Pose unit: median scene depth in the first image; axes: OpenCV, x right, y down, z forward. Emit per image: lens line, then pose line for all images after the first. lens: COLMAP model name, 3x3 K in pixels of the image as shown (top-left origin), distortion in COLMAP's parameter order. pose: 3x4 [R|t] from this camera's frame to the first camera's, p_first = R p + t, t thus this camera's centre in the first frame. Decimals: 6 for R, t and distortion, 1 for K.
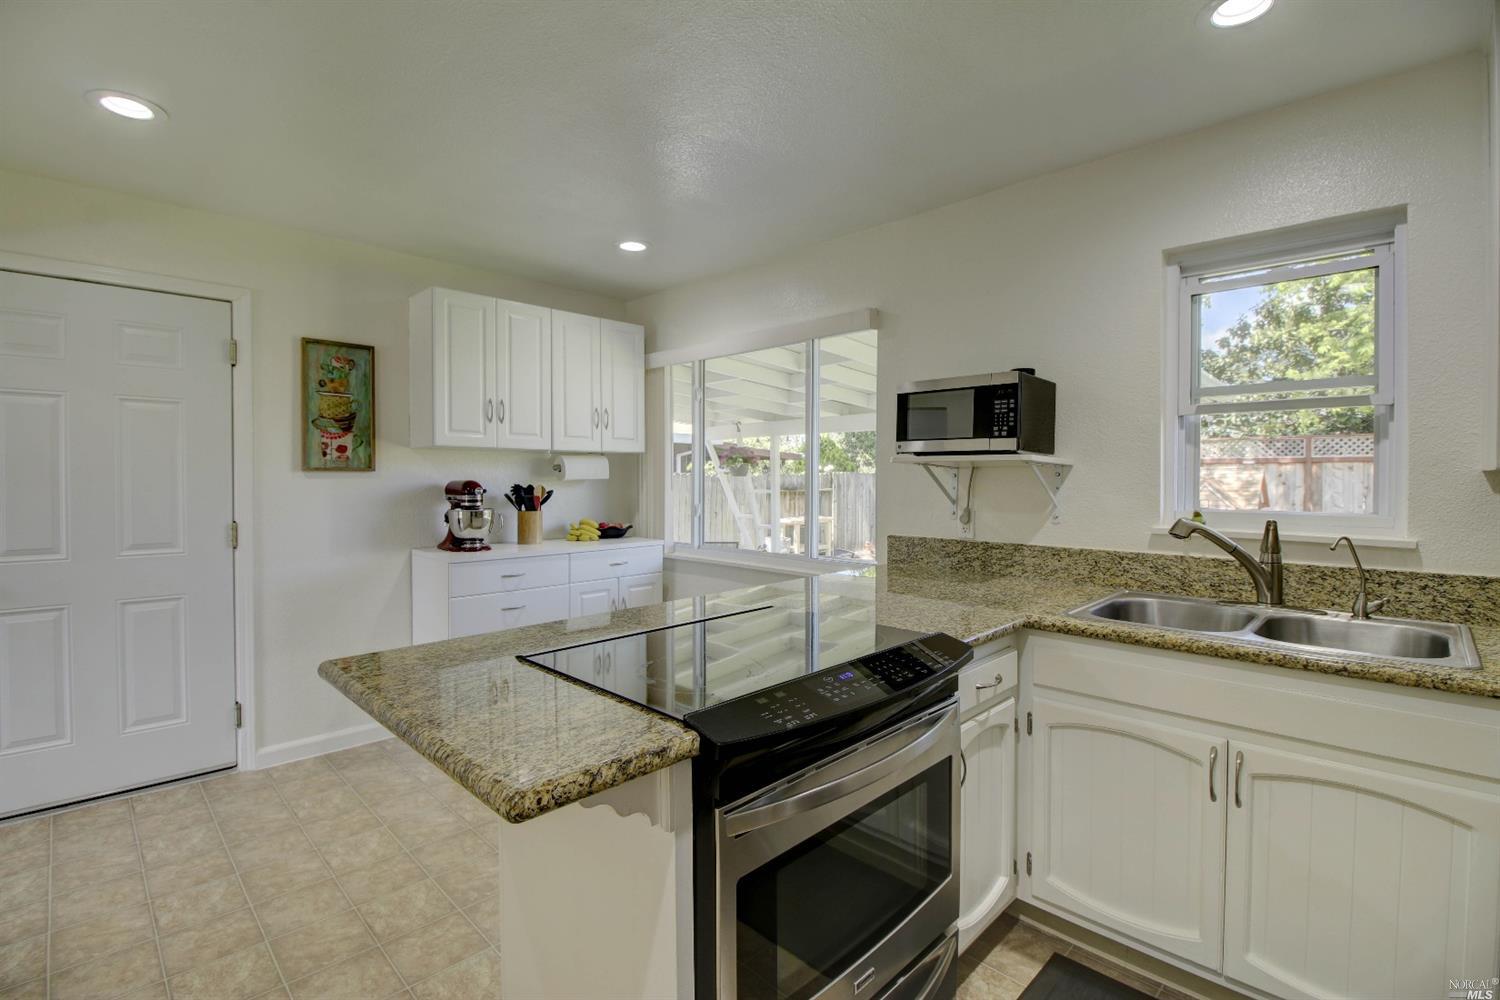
lens RADIAL K [[694.2, 0, 749.3], [0, 694.2, 491.3], [0, 0, 1]] dist [-0.008510, -0.002799]
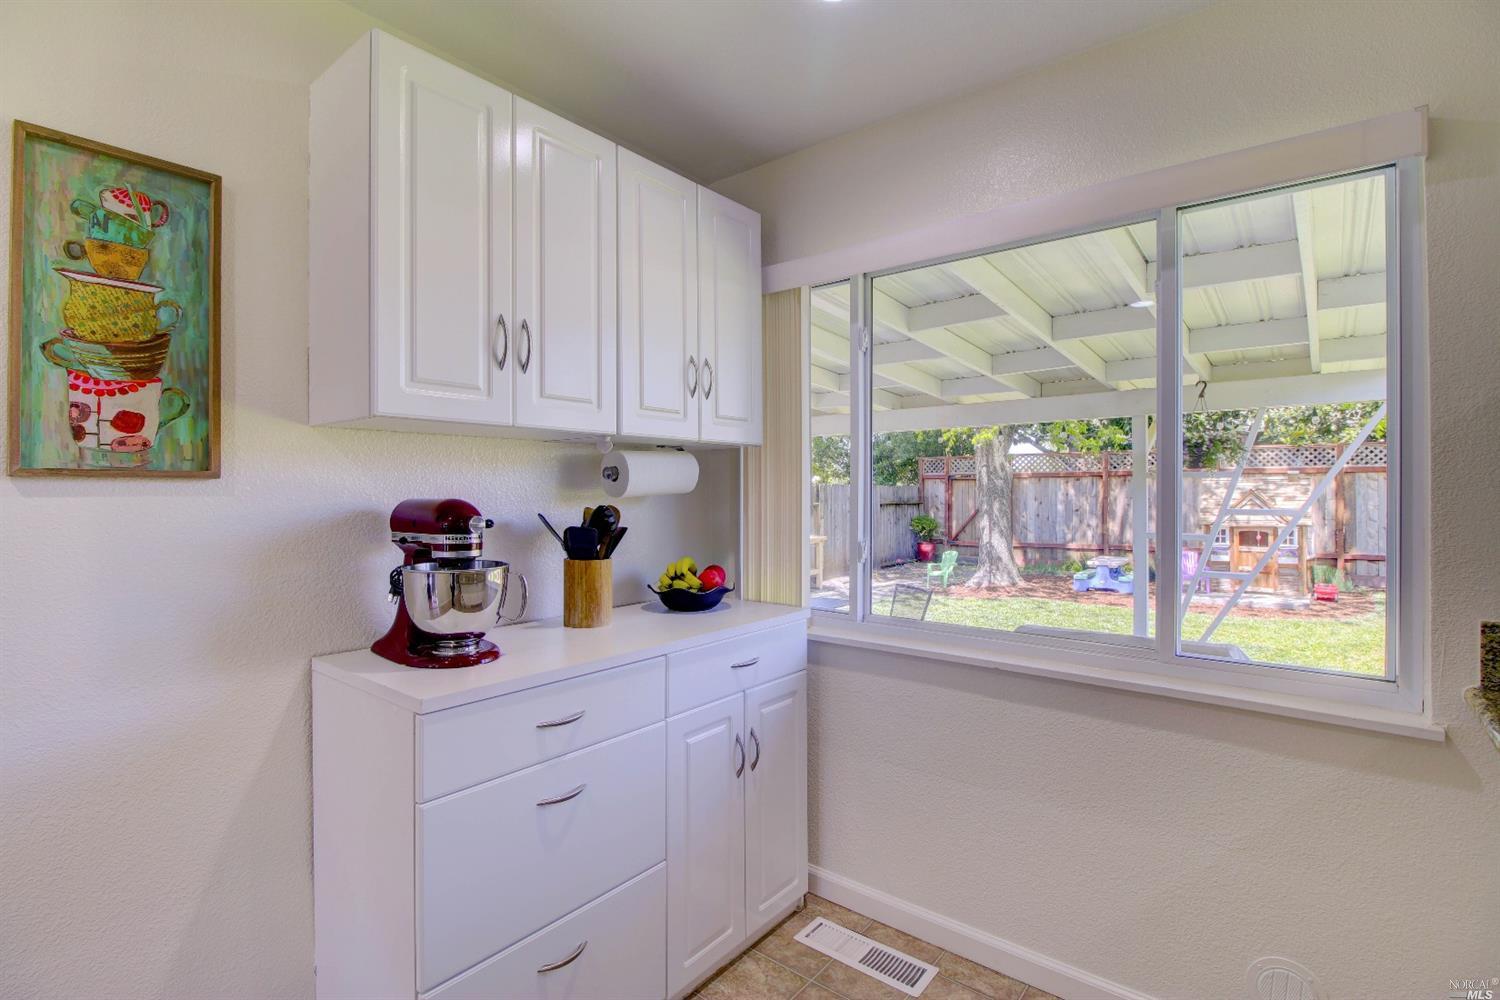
lens RADIAL K [[721.0, 0, 751.2], [0, 721.0, 493.6], [0, 0, 1]] dist [-0.016420, -0.003382]
pose [[0.993621, -0.002330, 0.112748, -0.269648], [0.003931, 0.999895, -0.013979, -0.012425], [-0.112704, 0.014333, 0.993525, 0.533522]]
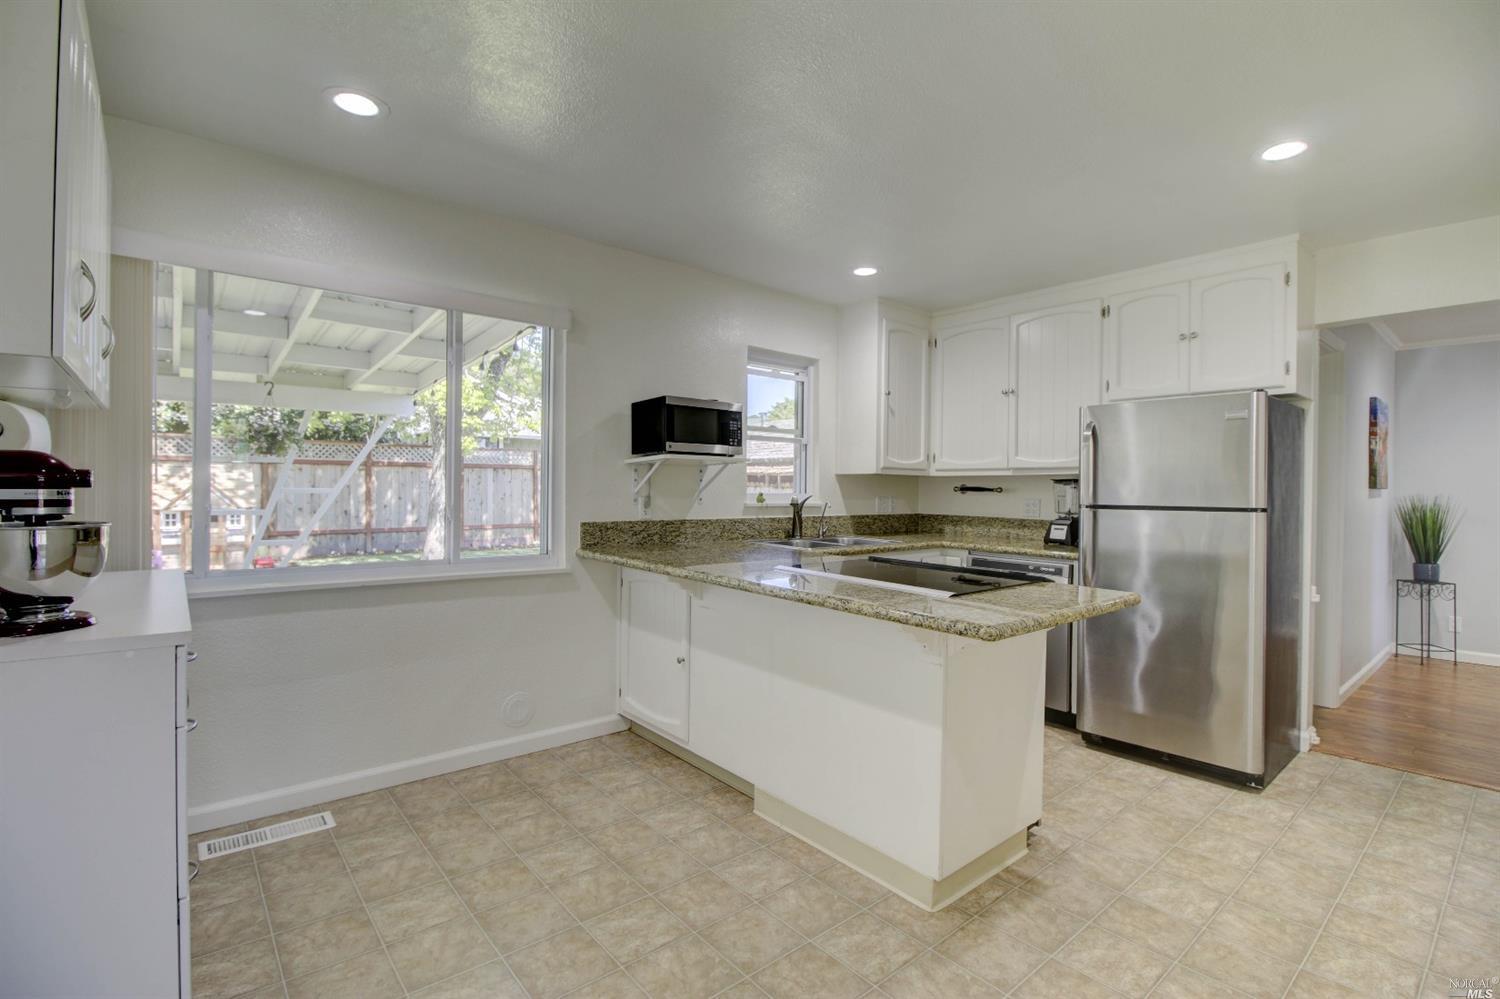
lens RADIAL K [[694.2, 0, 751.8], [0, 694.2, 493.3], [0, 0, 1]] dist [-0.008510, -0.002799]
pose [[0.071471, -0.009262, 0.997400, -0.767669], [0.007633, 0.999933, 0.008739, 0.008255], [-0.997413, 0.006988, 0.071537, 0.571396]]
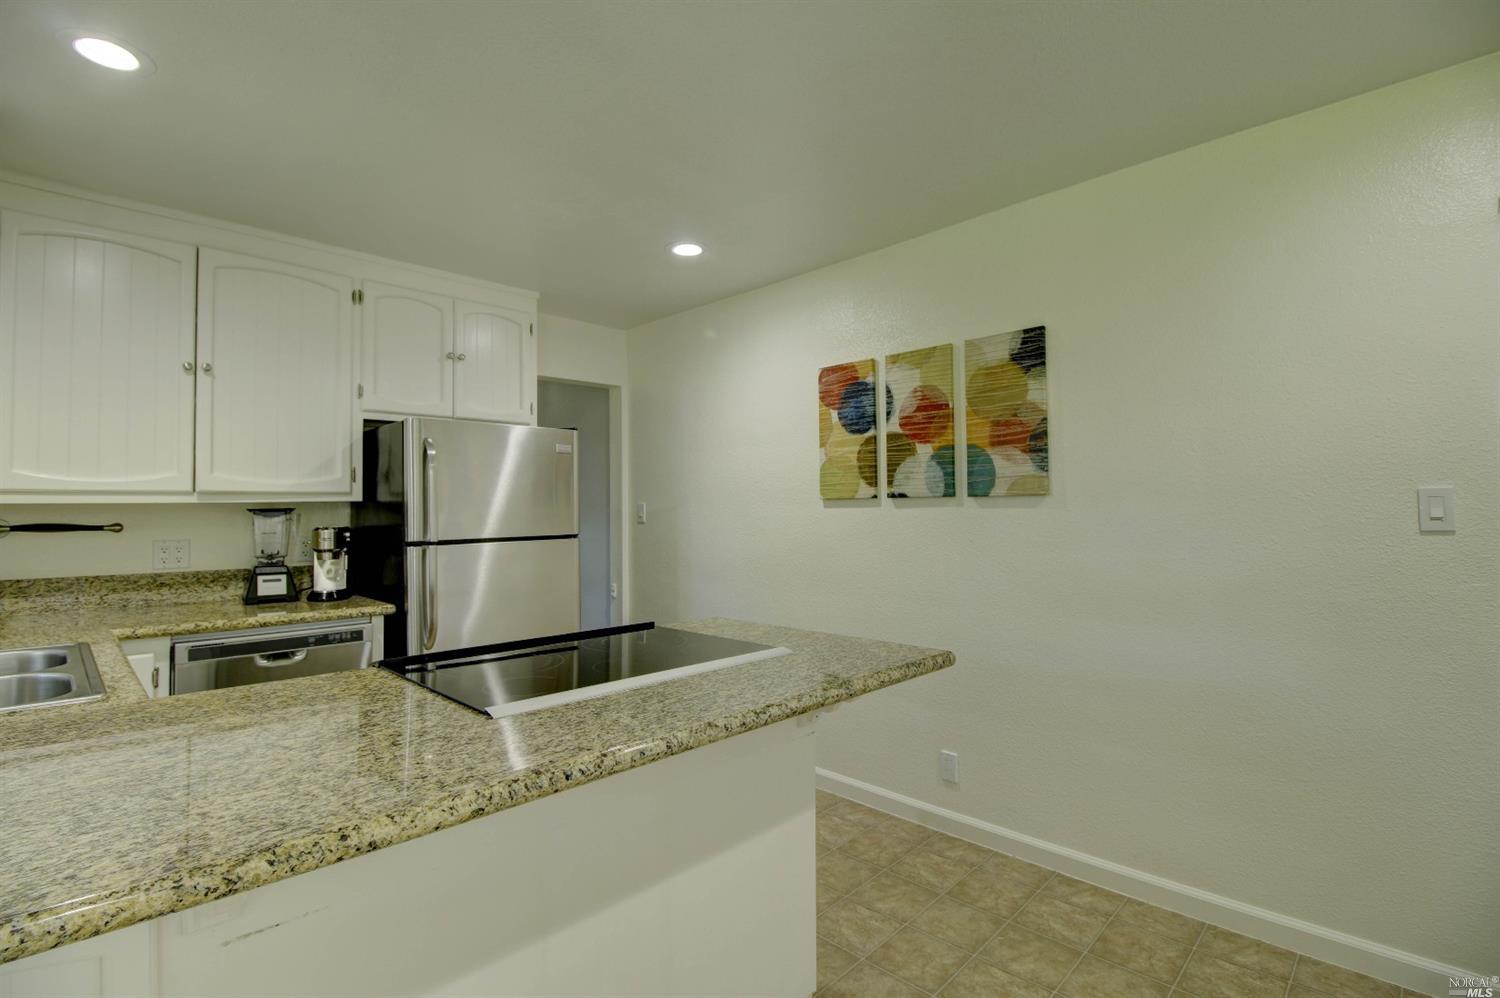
lens RADIAL K [[694.2, 0, 755.6], [0, 694.2, 488.4], [0, 0, 1]] dist [-0.008510, -0.002799]
pose [[-0.999954, 0.008022, -0.005284, -0.111405], [0.008098, 0.999861, -0.014554, -0.009616], [0.005167, -0.014596, -0.999880, 0.963293]]
